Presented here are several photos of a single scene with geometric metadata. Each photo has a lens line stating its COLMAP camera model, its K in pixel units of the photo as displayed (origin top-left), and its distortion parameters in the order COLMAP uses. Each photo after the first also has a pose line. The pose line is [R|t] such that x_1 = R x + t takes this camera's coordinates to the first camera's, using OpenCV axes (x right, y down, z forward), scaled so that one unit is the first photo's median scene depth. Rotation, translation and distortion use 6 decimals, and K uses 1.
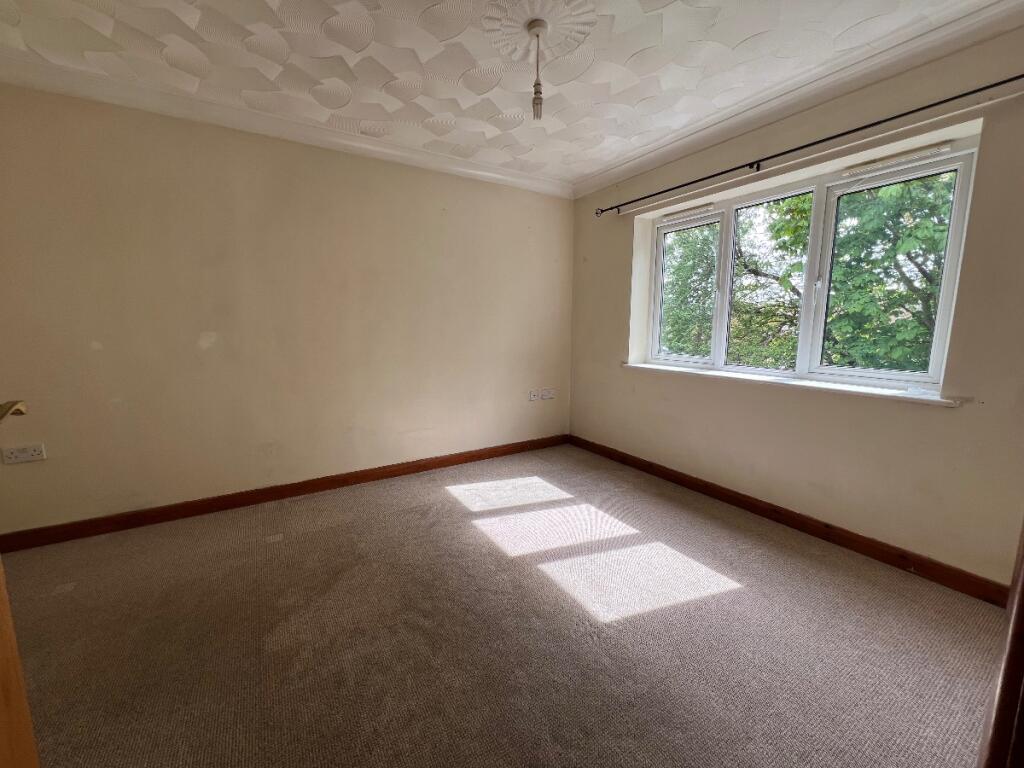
lens RADIAL K [[412.0, 0, 512.0], [0, 412.0, 384.0], [0, 0, 1]] dist [-0.000502, -0.000082]
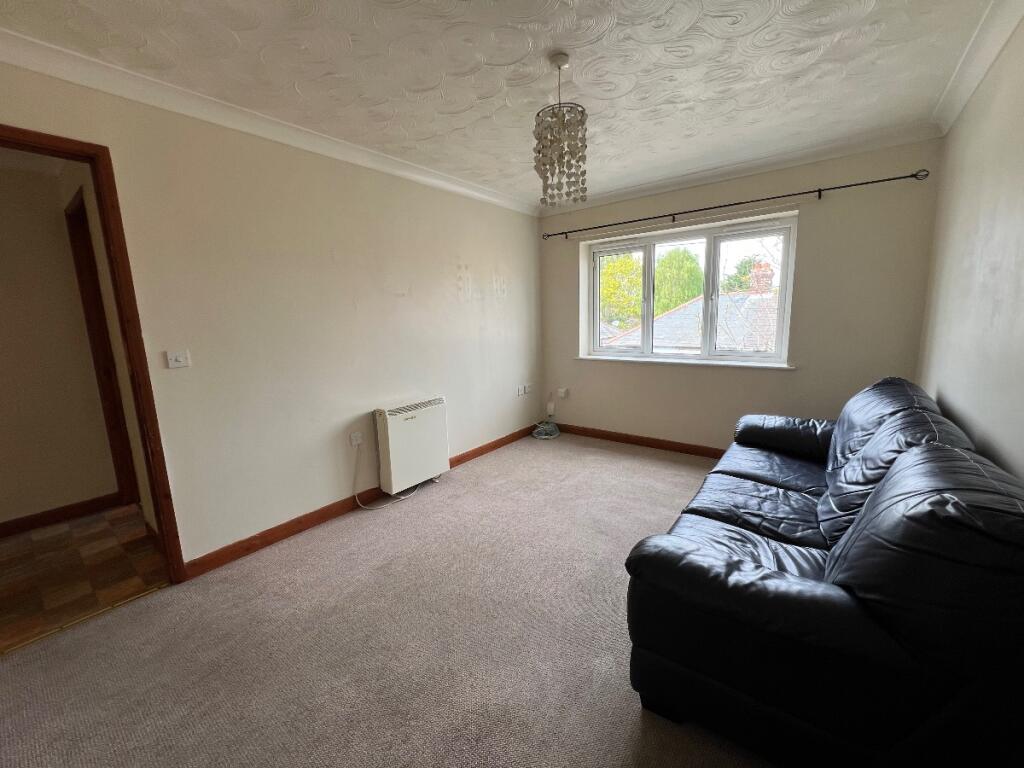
lens RADIAL K [[412.0, 0, 512.0], [0, 412.0, 384.0], [0, 0, 1]] dist [-0.000502, -0.000082]
pose [[0.924848, -0.093406, 0.368689, -0.418140], [0.084370, 0.995607, 0.040594, -0.035353], [-0.370862, -0.006437, 0.928666, -0.125075]]
